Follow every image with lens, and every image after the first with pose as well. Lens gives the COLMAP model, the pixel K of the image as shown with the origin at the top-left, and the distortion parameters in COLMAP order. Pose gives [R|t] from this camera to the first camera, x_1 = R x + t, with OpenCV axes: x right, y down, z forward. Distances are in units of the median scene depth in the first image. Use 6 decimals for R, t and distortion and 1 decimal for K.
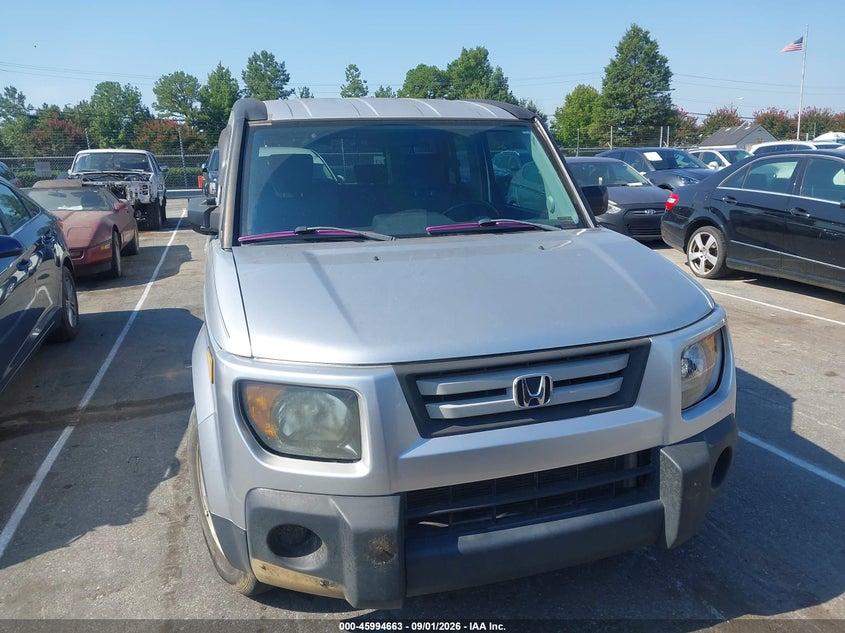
lens RADIAL K [[713.0, 0, 422.5], [0, 713.0, 316.5], [0, 0, 1]] dist [0.009904, 0.002966]
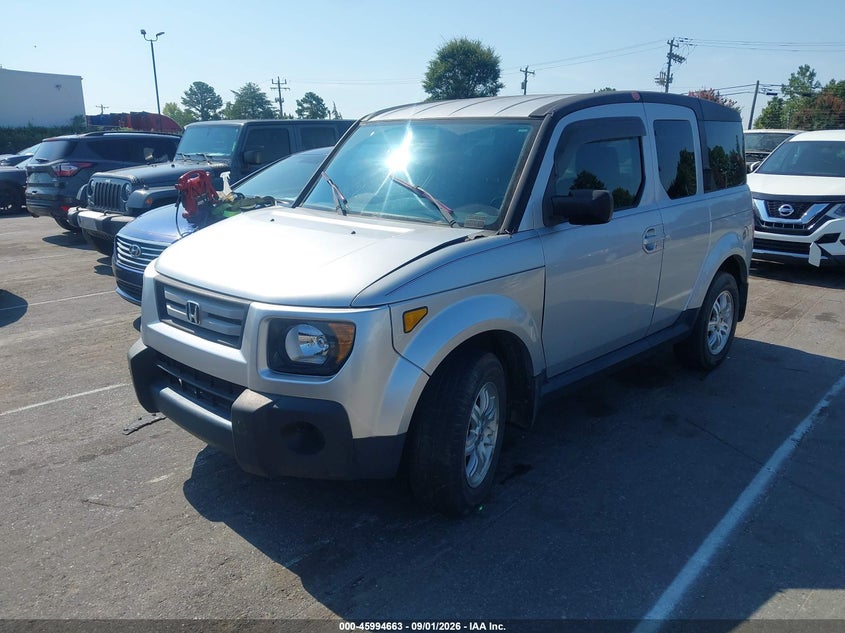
lens RADIAL K [[713.0, 0, 422.5], [0, 713.0, 316.5], [0, 0, 1]] dist [0.009904, 0.002966]
pose [[0.442540, 0.233030, -0.865942, 0.755755], [-0.202718, 0.966646, 0.156531, -0.099723], [0.873535, 0.106271, 0.475019, 0.324080]]
